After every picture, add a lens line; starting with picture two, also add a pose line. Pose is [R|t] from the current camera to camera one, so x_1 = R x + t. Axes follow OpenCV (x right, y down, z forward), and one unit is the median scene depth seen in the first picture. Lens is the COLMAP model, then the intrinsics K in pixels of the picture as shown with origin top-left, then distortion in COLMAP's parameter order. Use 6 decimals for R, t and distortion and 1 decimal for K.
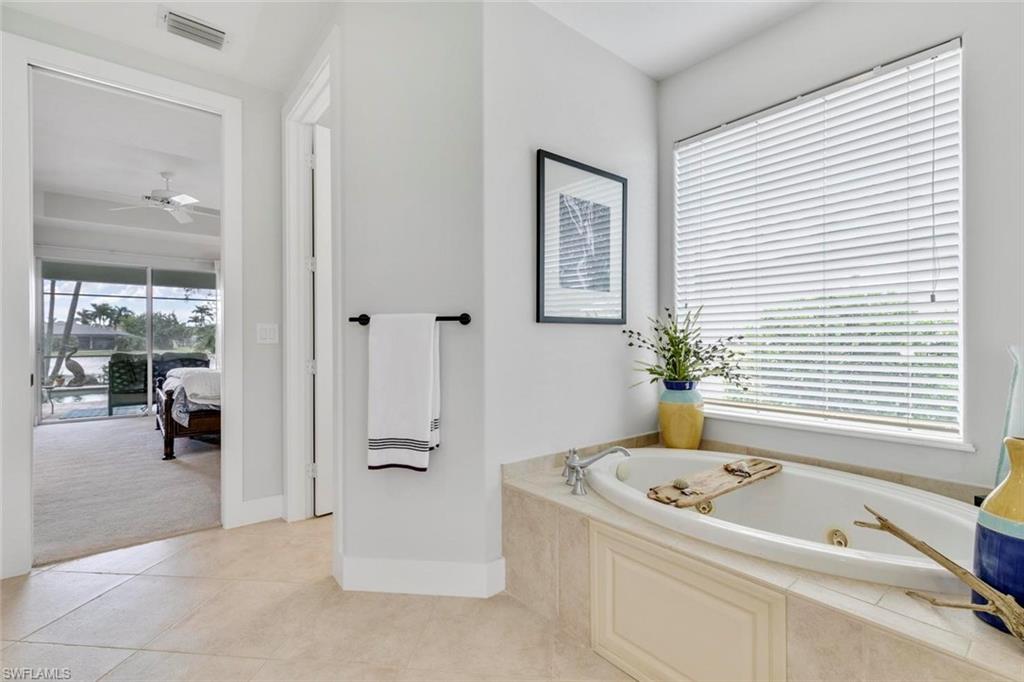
lens RADIAL K [[460.9, 0, 510.2], [0, 460.9, 340.0], [0, 0, 1]] dist [0.007483, -0.000554]
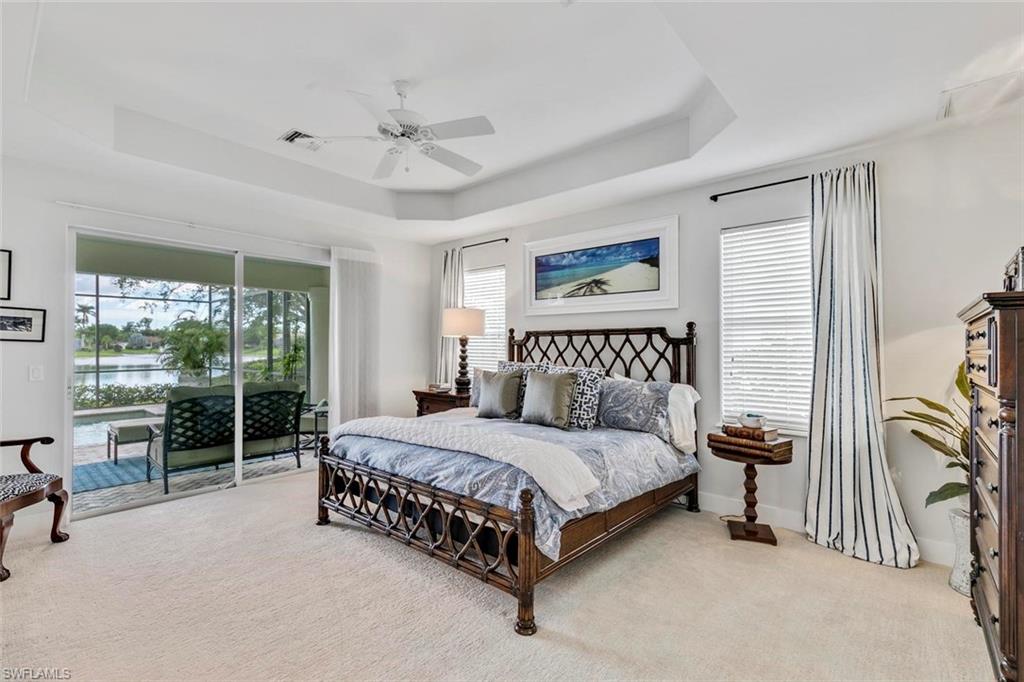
lens RADIAL K [[455.0, 0, 515.3], [0, 455.0, 337.2], [0, 0, 1]] dist [0.010982, -0.000127]
pose [[0.985423, 0.006768, 0.169988, -0.475930], [-0.004066, 0.999860, -0.016240, -0.028960], [-0.170074, 0.015312, 0.985312, 0.291285]]
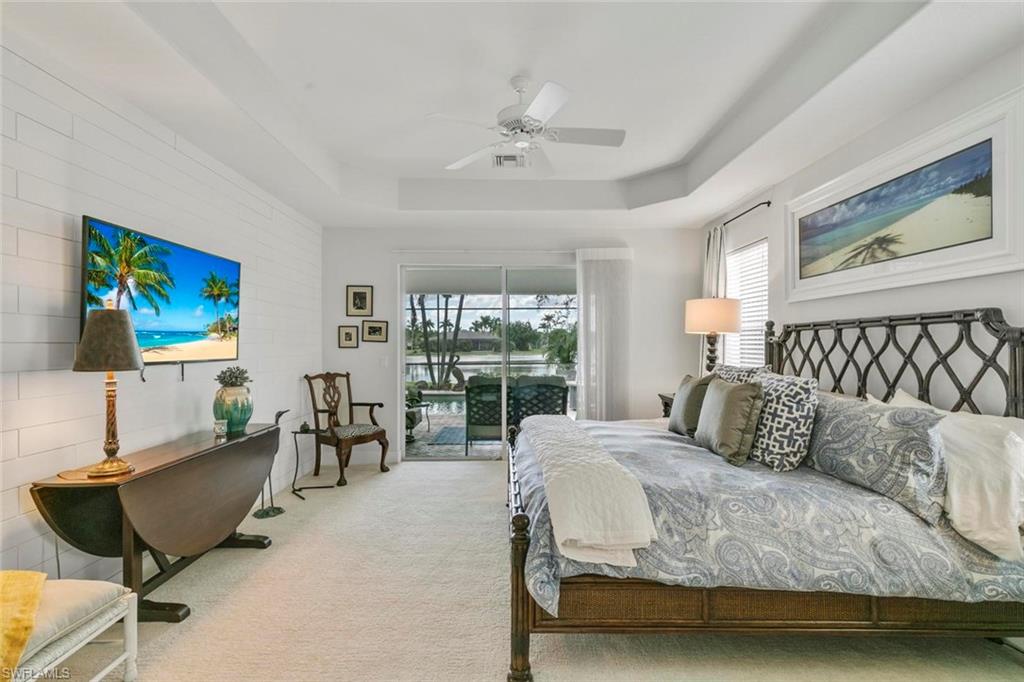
lens RADIAL K [[460.9, 0, 510.2], [0, 460.9, 340.0], [0, 0, 1]] dist [0.007483, -0.000554]
pose [[0.783883, -0.003503, -0.620899, -0.274458], [-0.000343, 0.999981, -0.006075, -0.028615], [0.620909, 0.004975, 0.783867, 0.377437]]
